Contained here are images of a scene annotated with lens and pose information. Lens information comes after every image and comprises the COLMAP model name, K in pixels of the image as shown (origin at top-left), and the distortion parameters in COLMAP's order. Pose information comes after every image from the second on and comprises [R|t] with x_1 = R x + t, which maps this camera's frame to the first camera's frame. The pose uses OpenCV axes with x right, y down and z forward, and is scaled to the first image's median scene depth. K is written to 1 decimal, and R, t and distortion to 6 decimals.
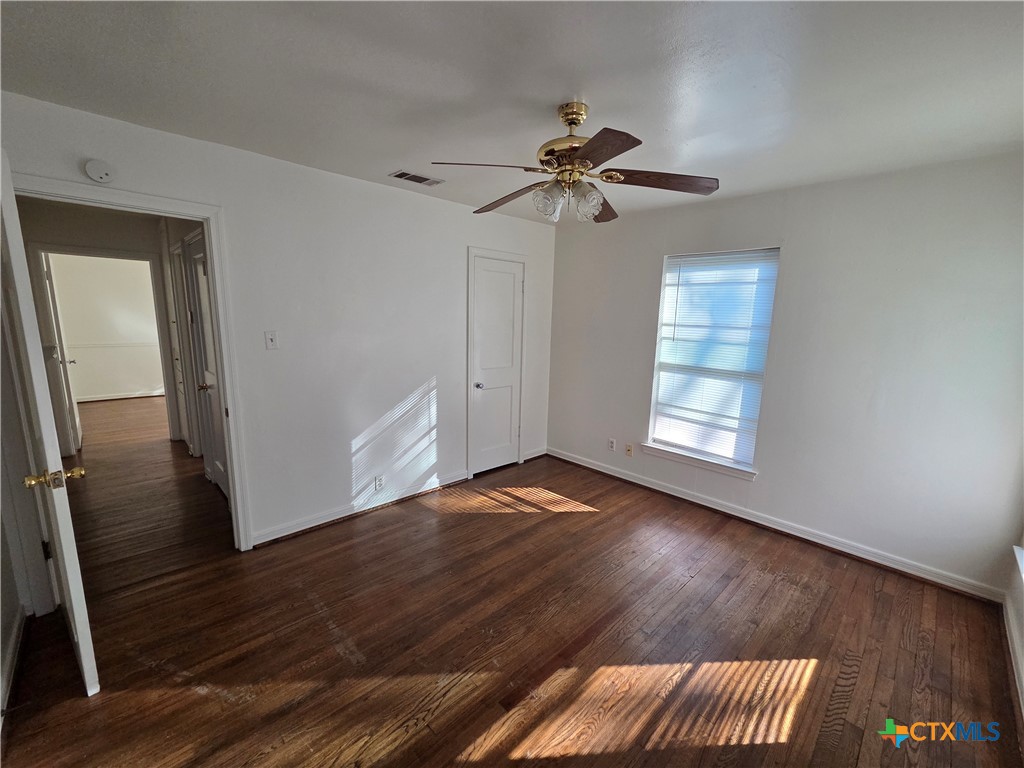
lens RADIAL K [[424.6, 0, 514.1], [0, 424.6, 388.6], [0, 0, 1]] dist [0.002194, -0.000029]
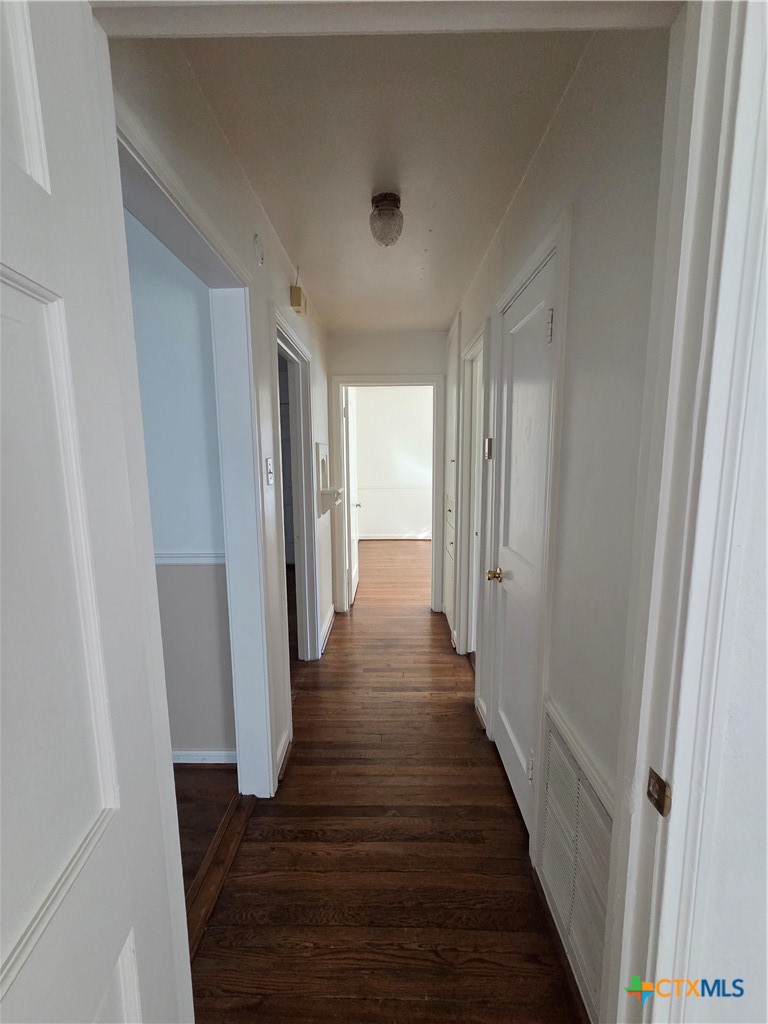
lens RADIAL K [[424.6, 0, 384.0], [0, 424.6, 512.0], [0, 0, 1]] dist [0.002194, -0.000029]
pose [[0.706087, 0.064718, -0.705161, -0.359393], [-0.098656, 0.995094, -0.007459, -0.050773], [0.701219, 0.074835, 0.709008, 0.403392]]
